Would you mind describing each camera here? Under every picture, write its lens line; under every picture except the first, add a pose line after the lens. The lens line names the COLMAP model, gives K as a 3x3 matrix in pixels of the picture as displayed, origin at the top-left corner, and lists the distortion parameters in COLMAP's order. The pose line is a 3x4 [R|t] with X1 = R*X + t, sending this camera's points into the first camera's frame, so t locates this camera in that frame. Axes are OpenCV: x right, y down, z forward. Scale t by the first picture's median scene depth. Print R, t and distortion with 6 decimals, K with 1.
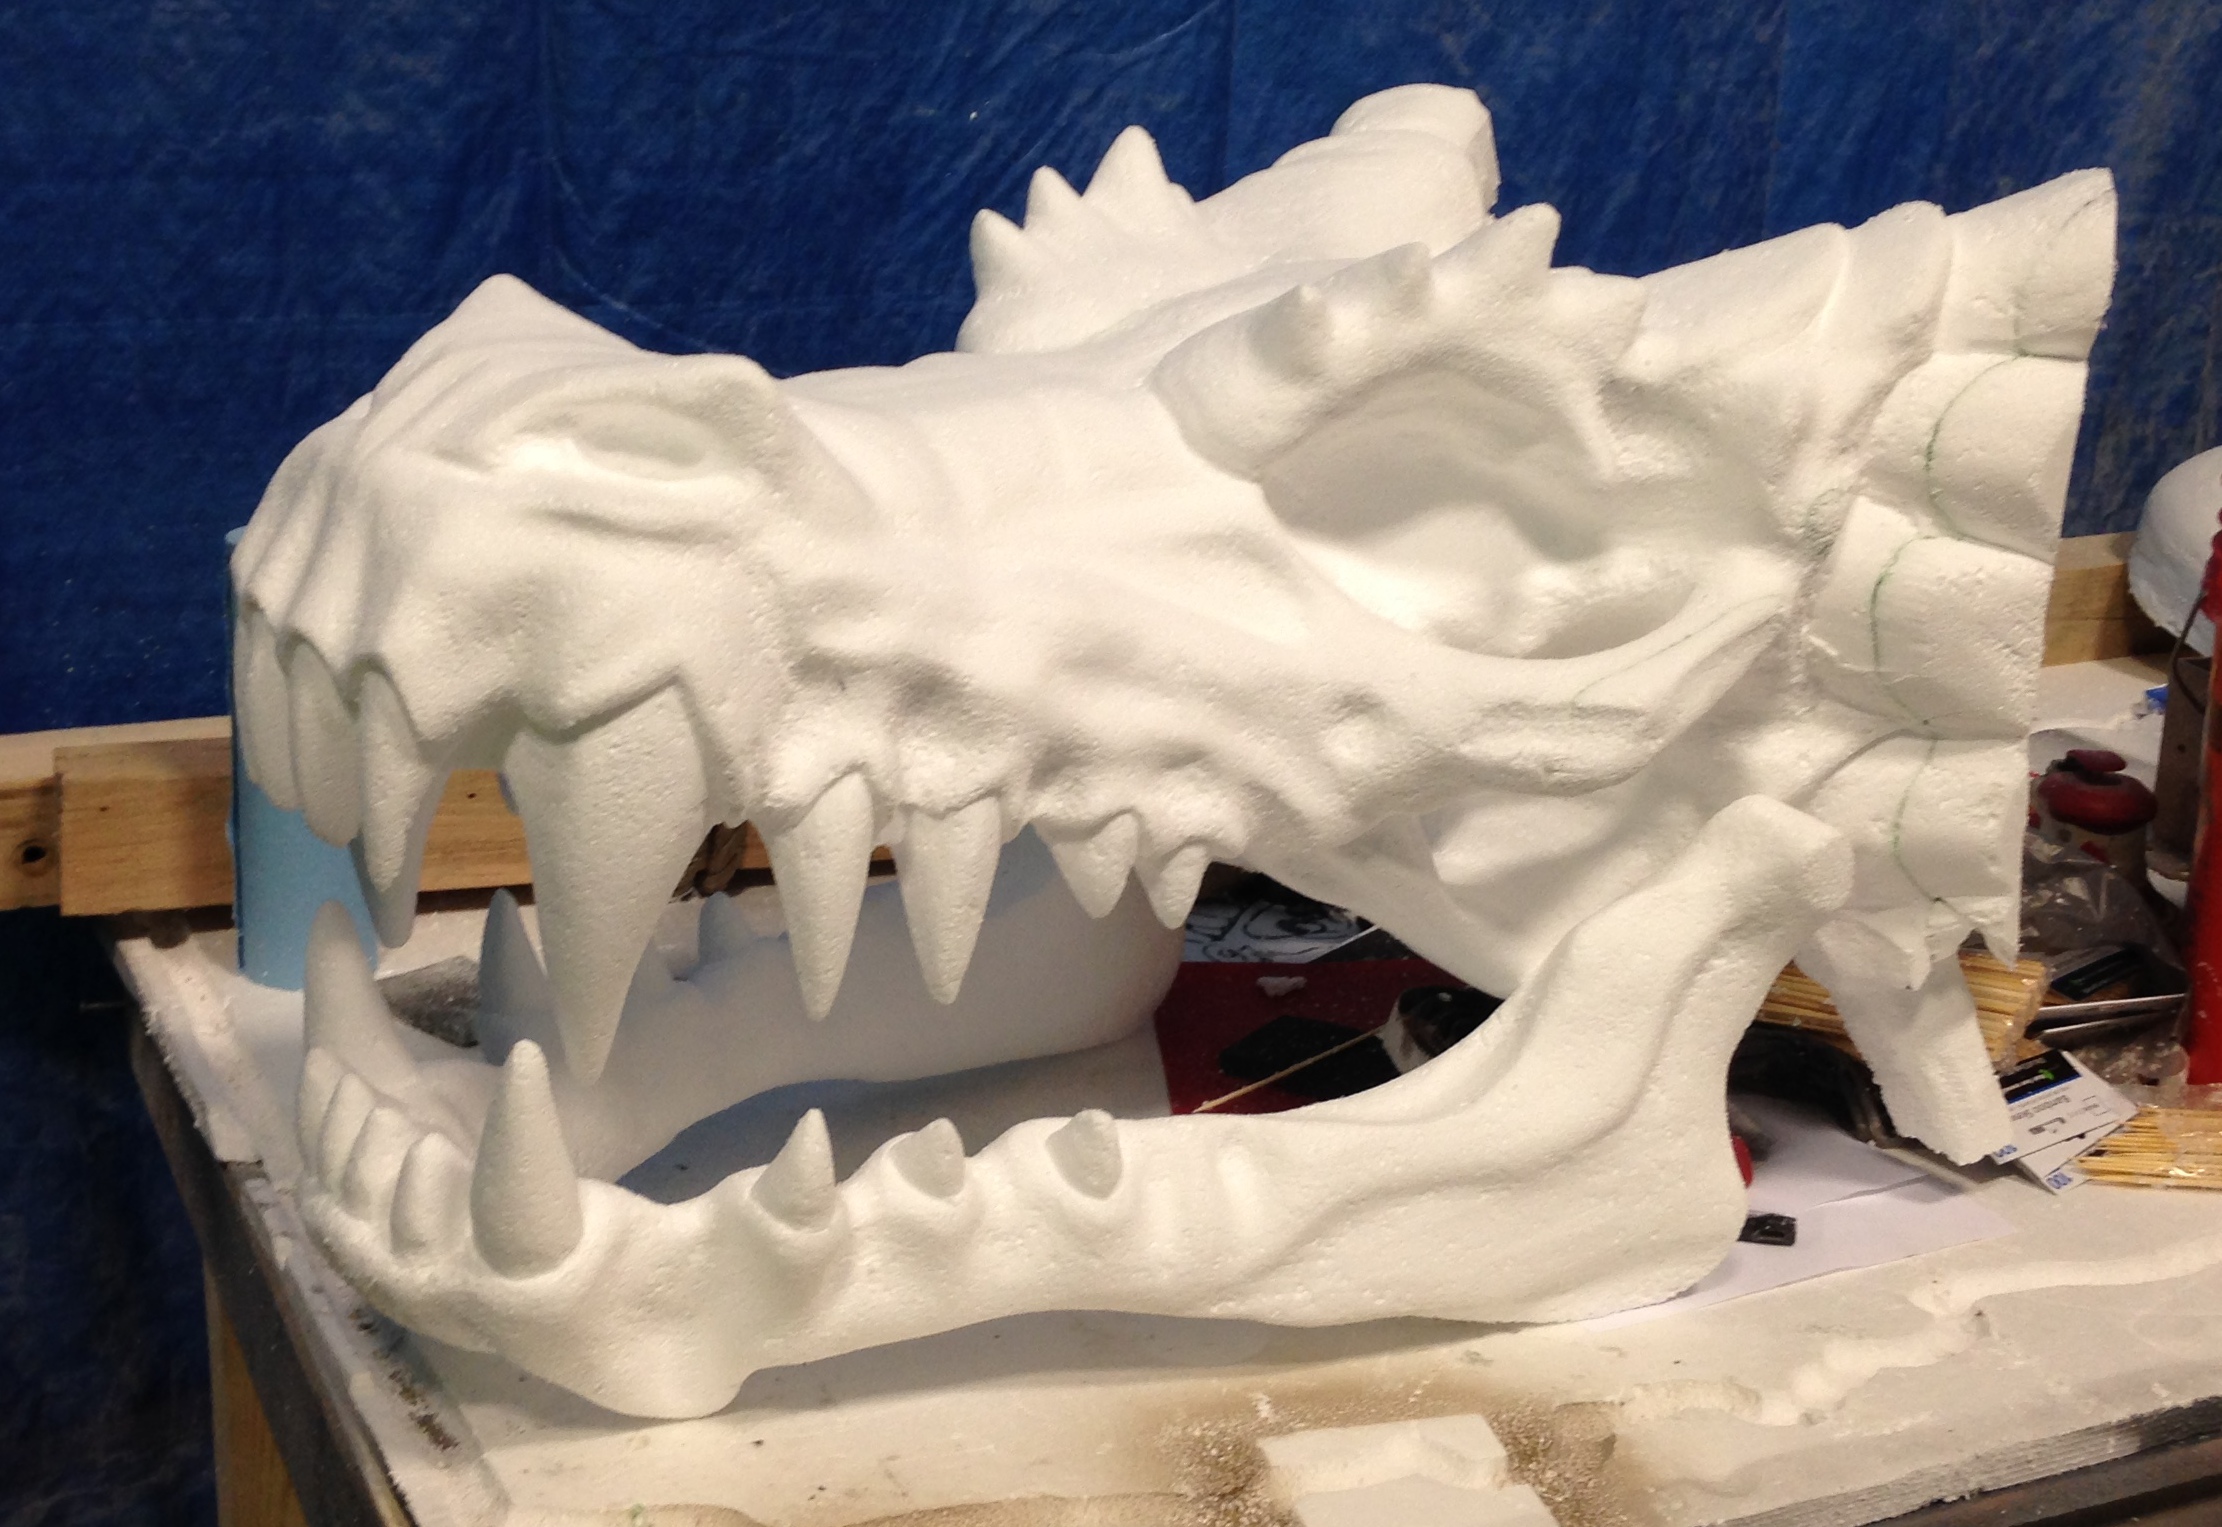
lens RADIAL K [[3119.5, 0, 1111.8], [0, 3119.5, 753.5], [0, 0, 1]] dist [0.076538, 0.000000]
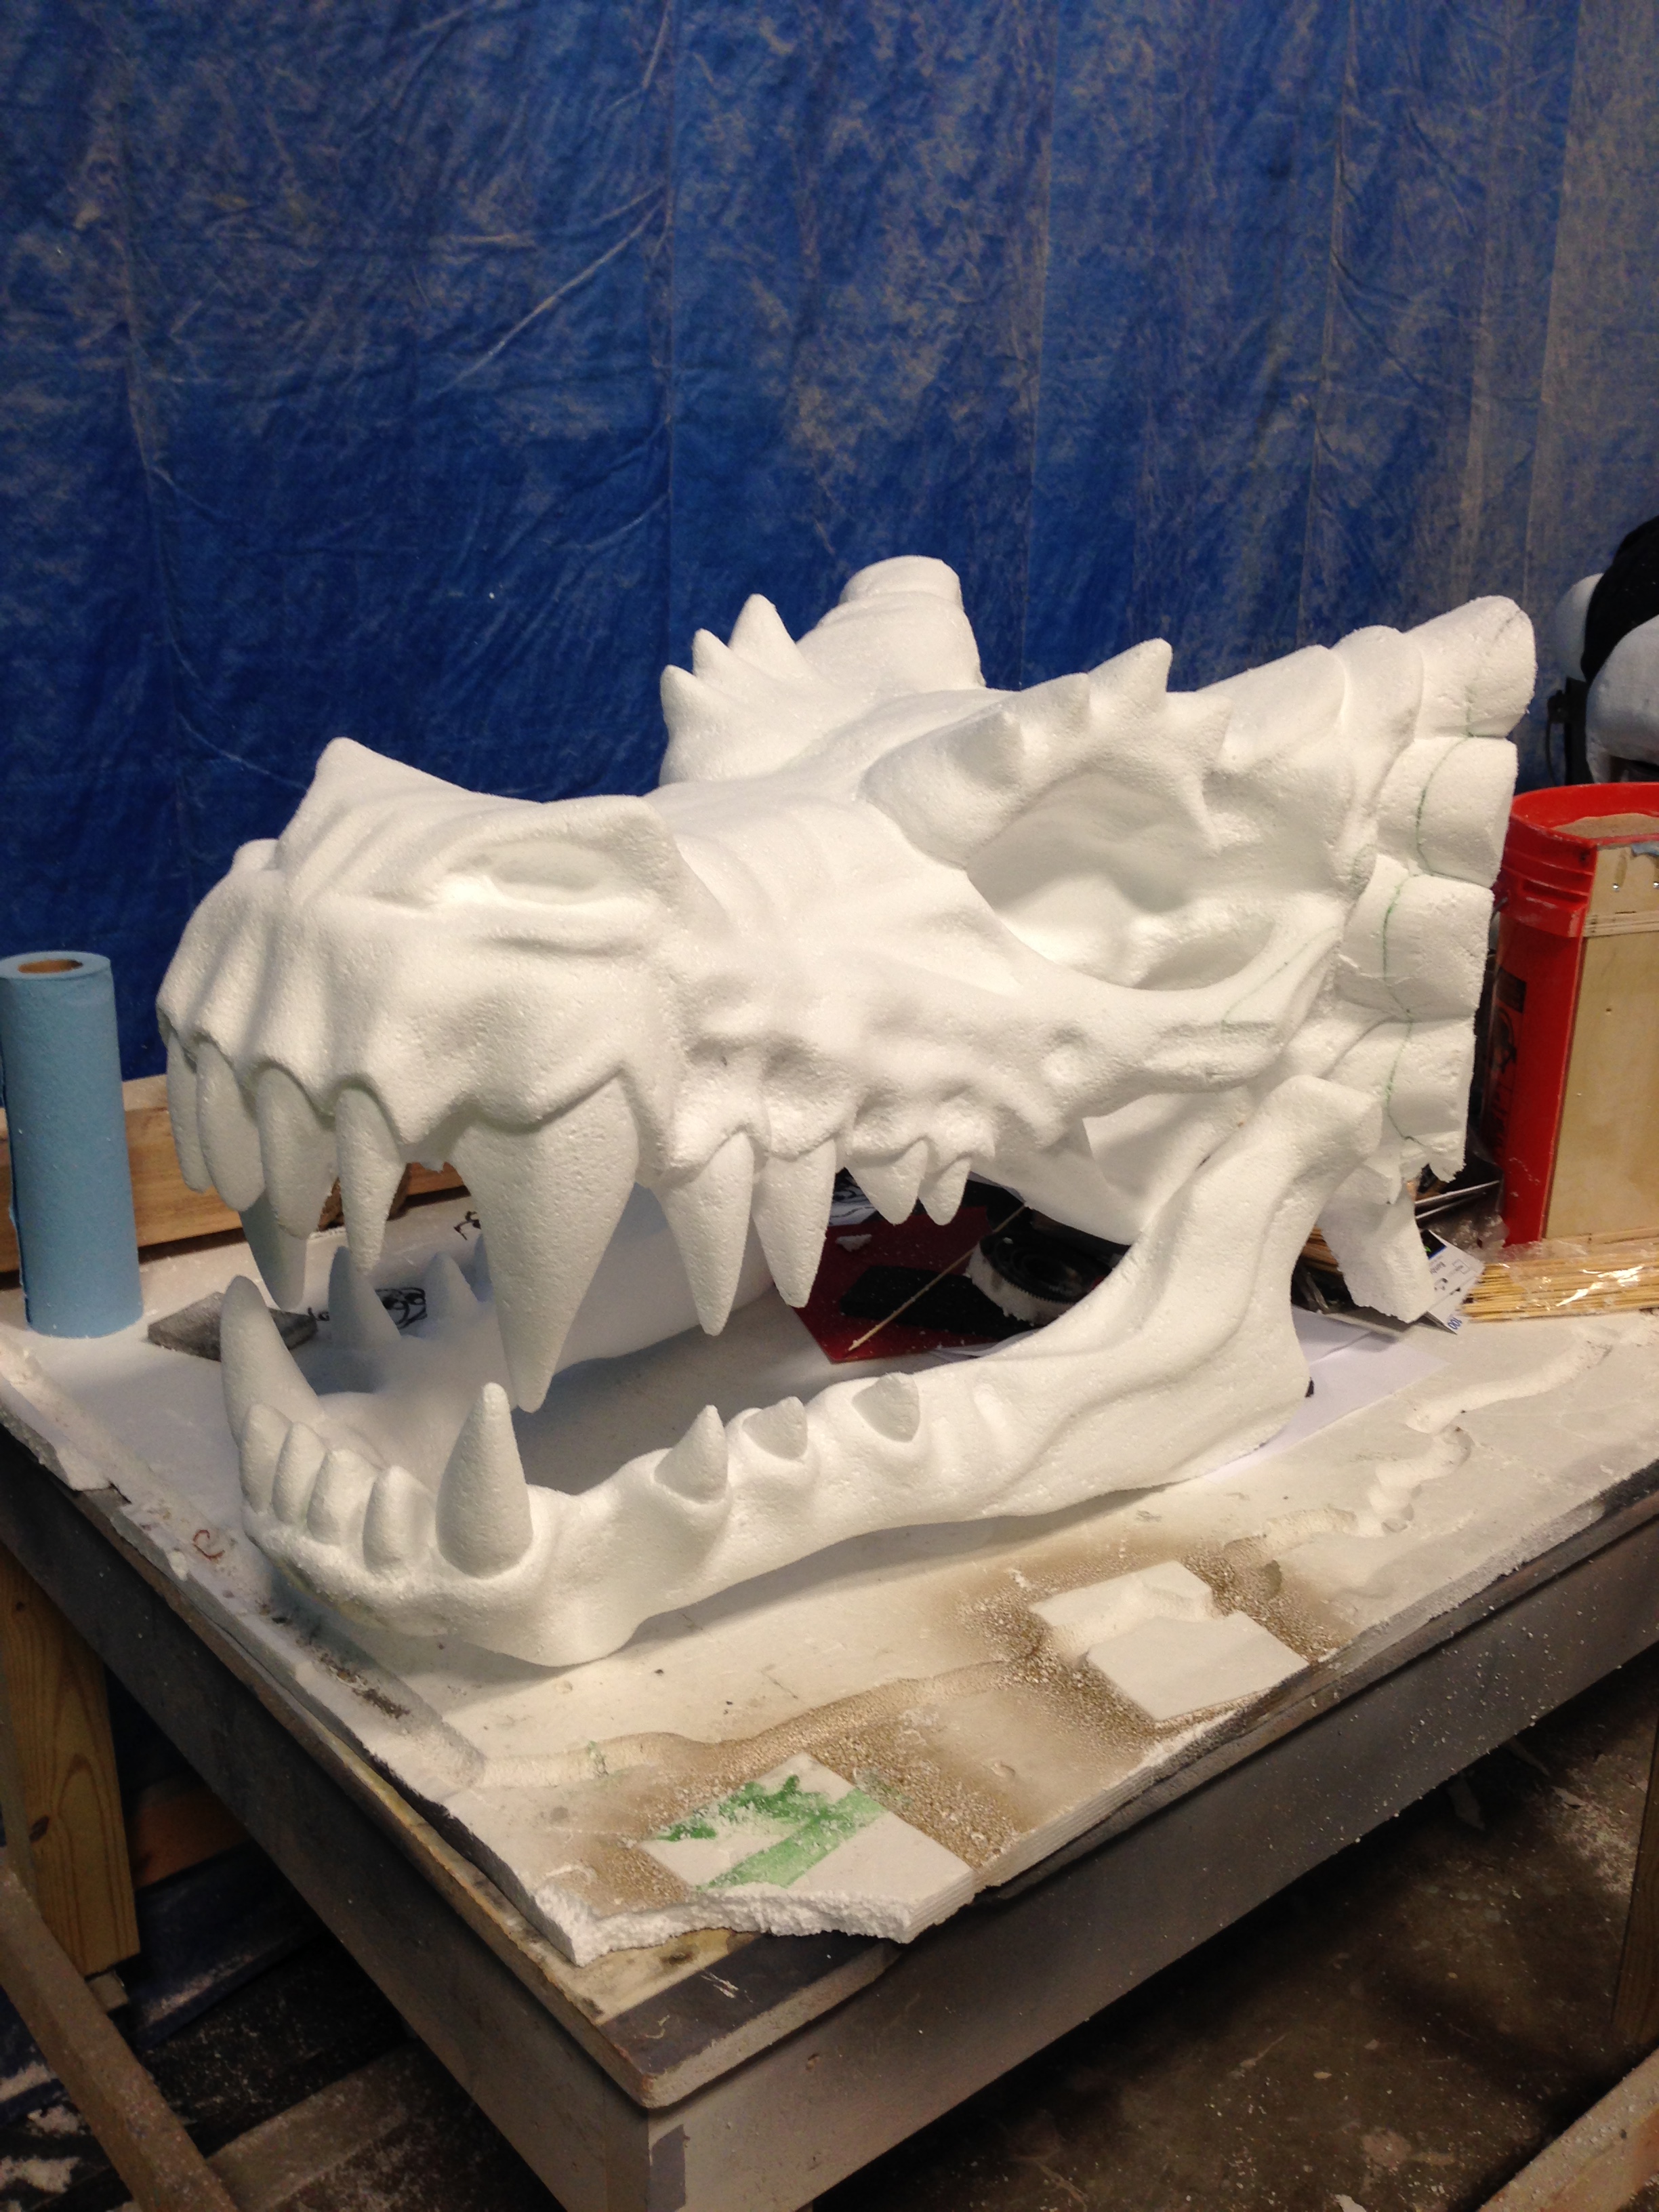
lens RADIAL K [[2102.1, 0, 829.3], [0, 2102.1, 1129.4], [0, 0, 1]] dist [0.070342, 0.000000]
pose [[0.966544, -0.098455, 0.236854, -0.215345], [0.087169, 0.994522, 0.057688, -0.034812], [-0.241236, -0.035112, 0.969831, 0.171234]]
